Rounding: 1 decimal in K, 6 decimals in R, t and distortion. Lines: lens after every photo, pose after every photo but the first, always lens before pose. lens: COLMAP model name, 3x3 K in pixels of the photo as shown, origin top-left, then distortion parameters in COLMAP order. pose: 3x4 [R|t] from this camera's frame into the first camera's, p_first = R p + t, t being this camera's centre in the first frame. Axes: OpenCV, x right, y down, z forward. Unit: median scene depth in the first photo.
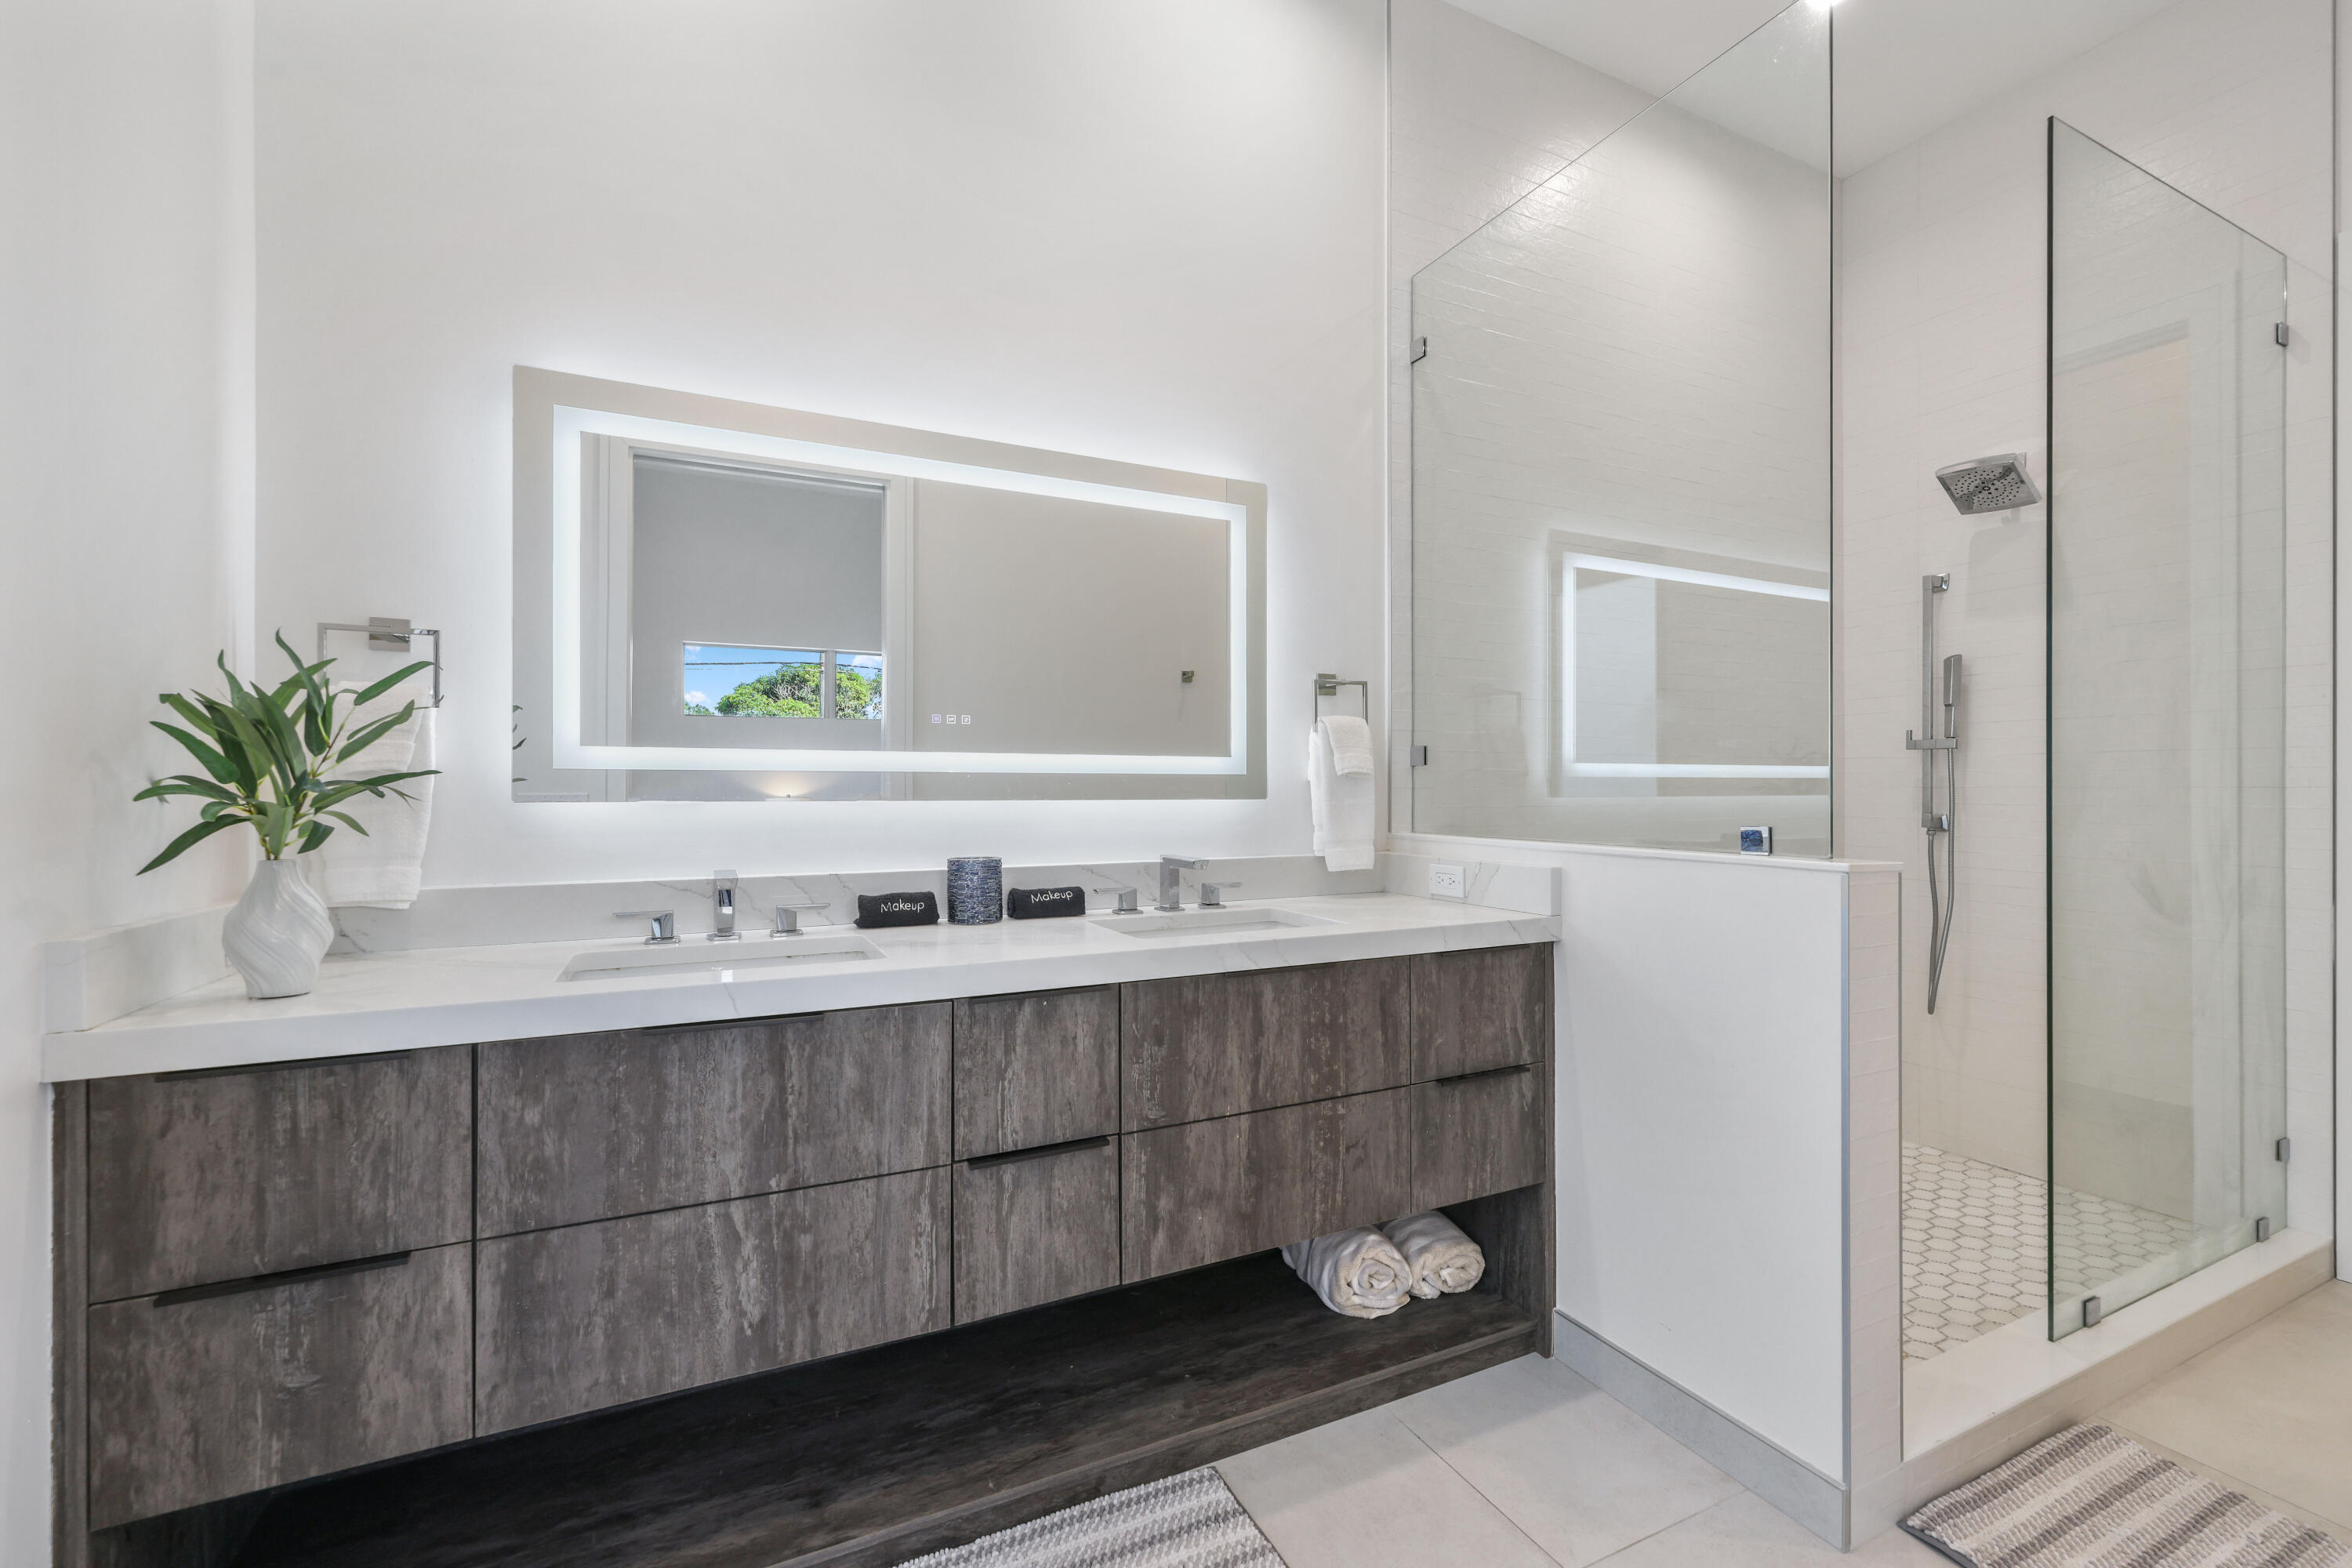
lens RADIAL K [[1002.5, 0, 1187.2], [0, 1002.5, 786.6], [0, 0, 1]] dist [-0.001465, -0.000207]
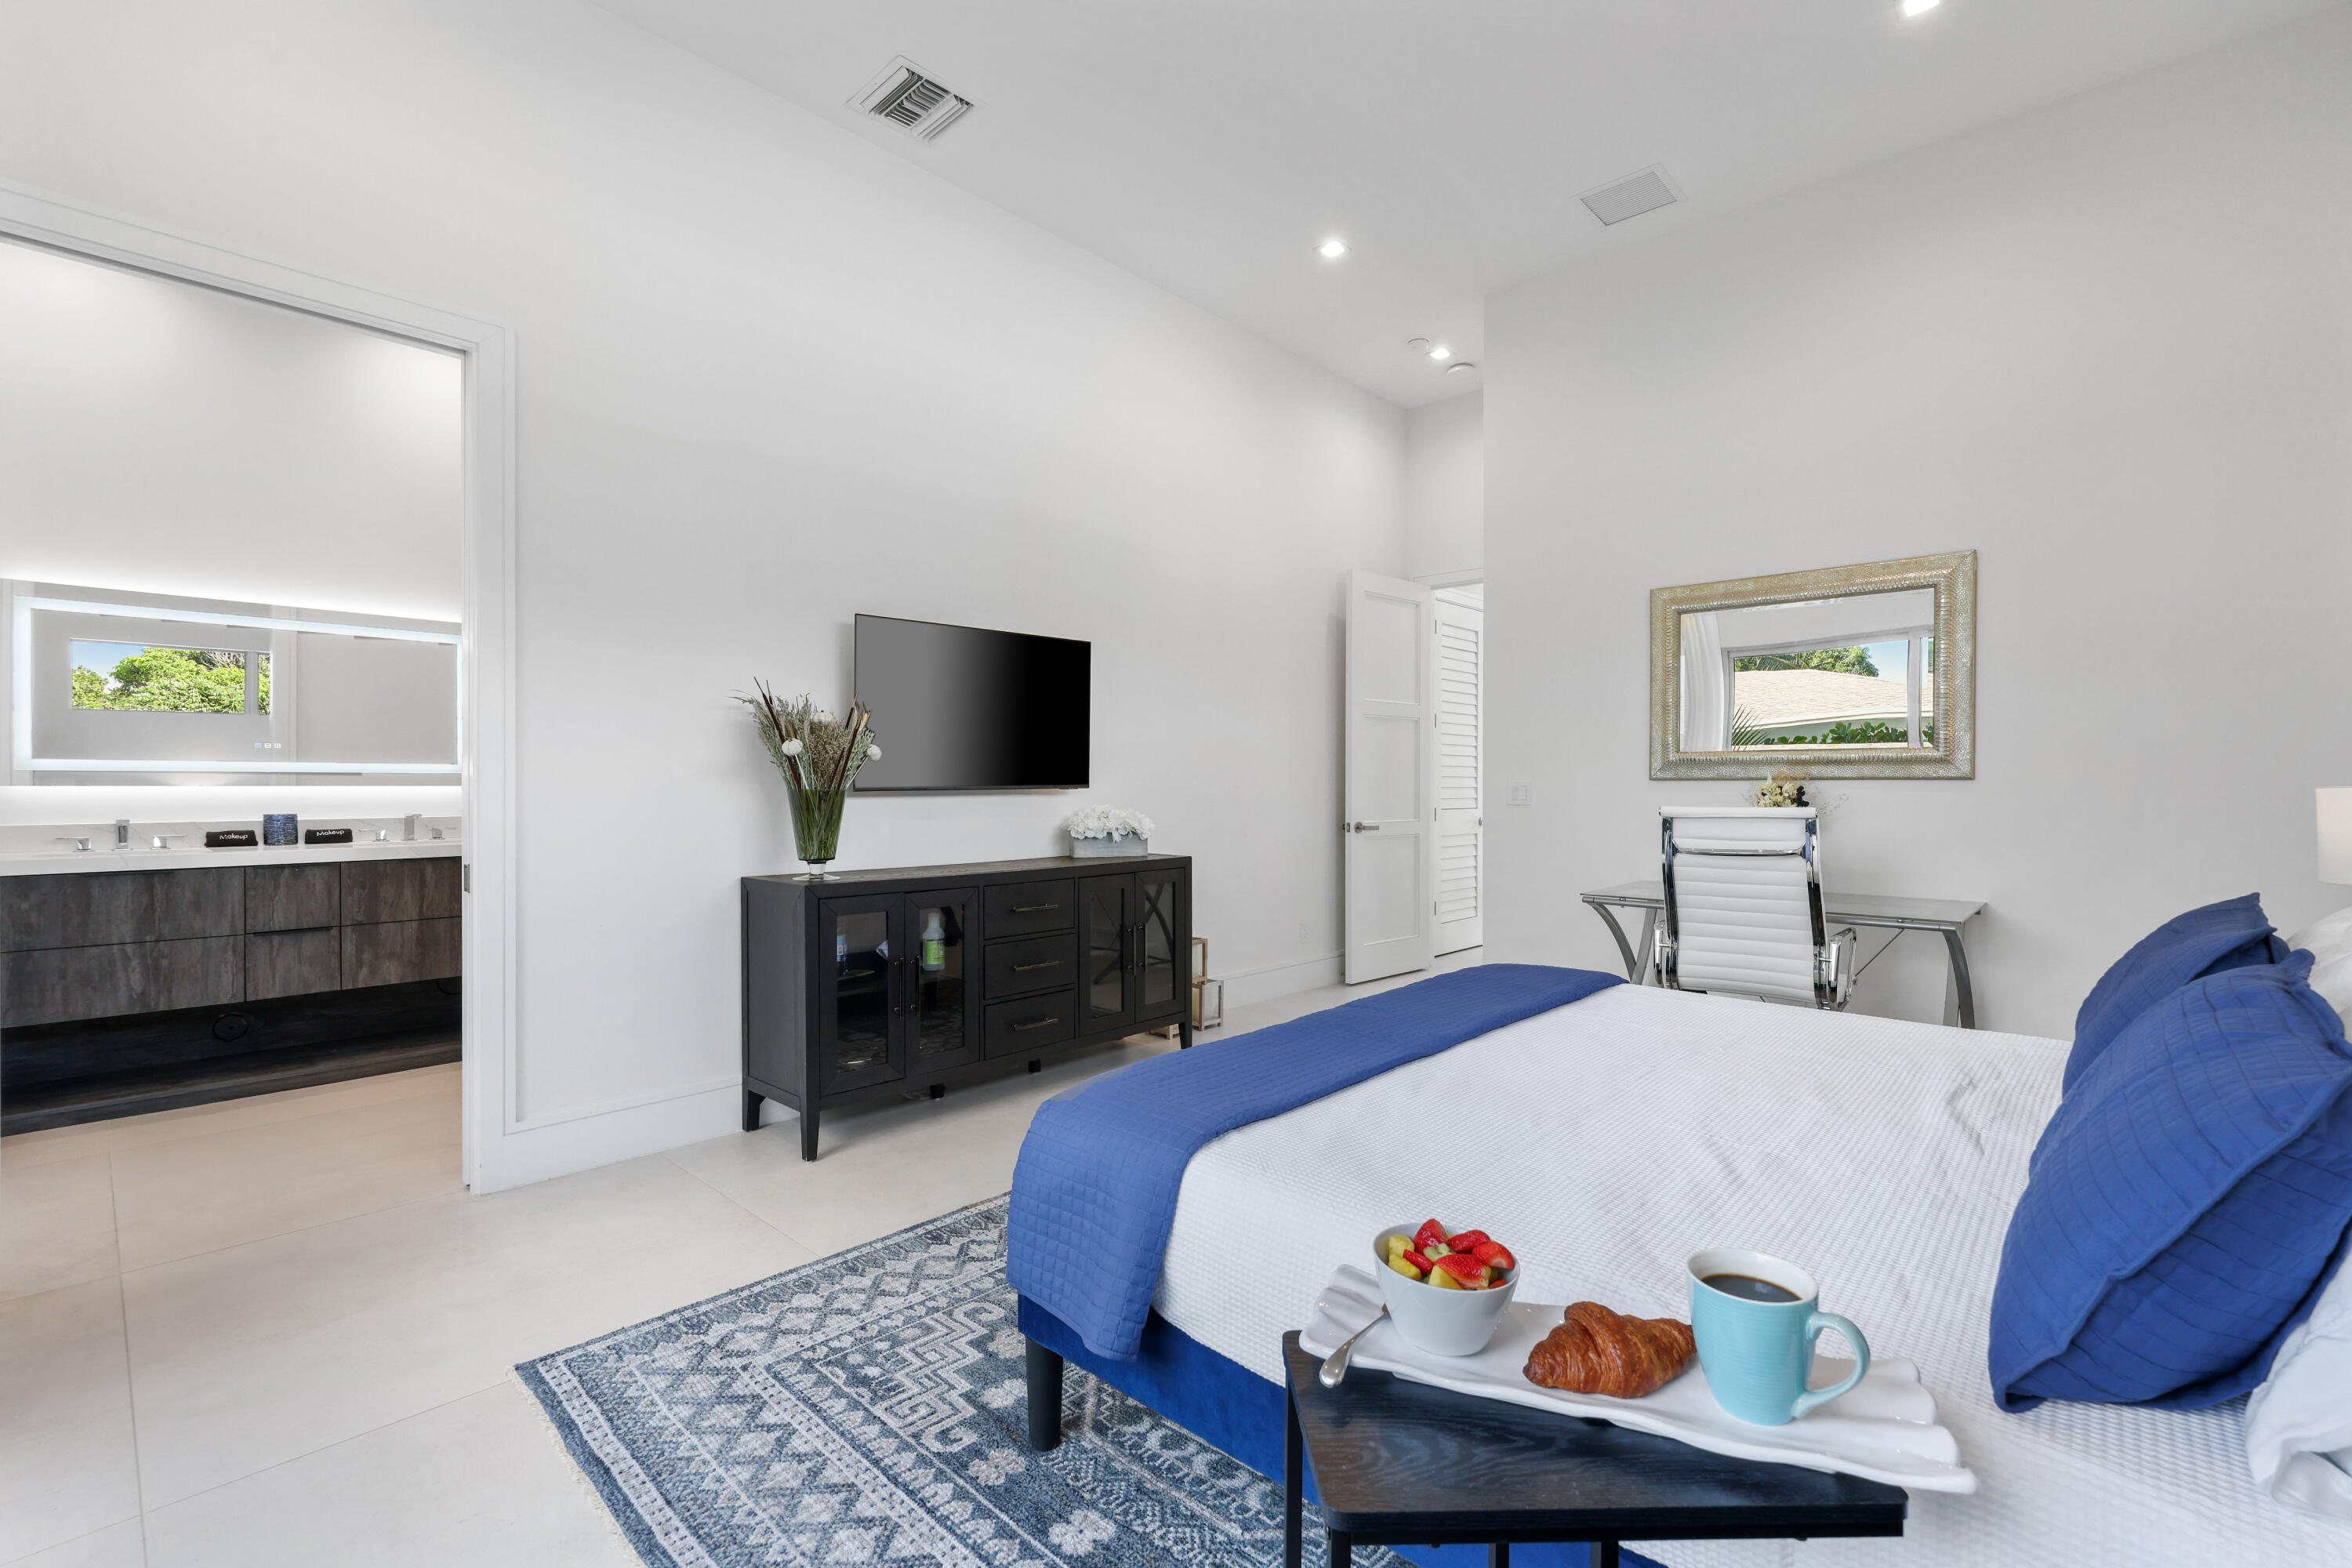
lens RADIAL K [[1002.5, 0, 1169.5], [0, 1002.5, 791.5], [0, 0, 1]] dist [-0.001465, -0.000207]
pose [[0.931189, 0.000483, 0.364537, 0.945315], [-0.004773, 0.999930, 0.010867, -0.007897], [-0.364506, -0.011859, 0.931125, -2.024495]]
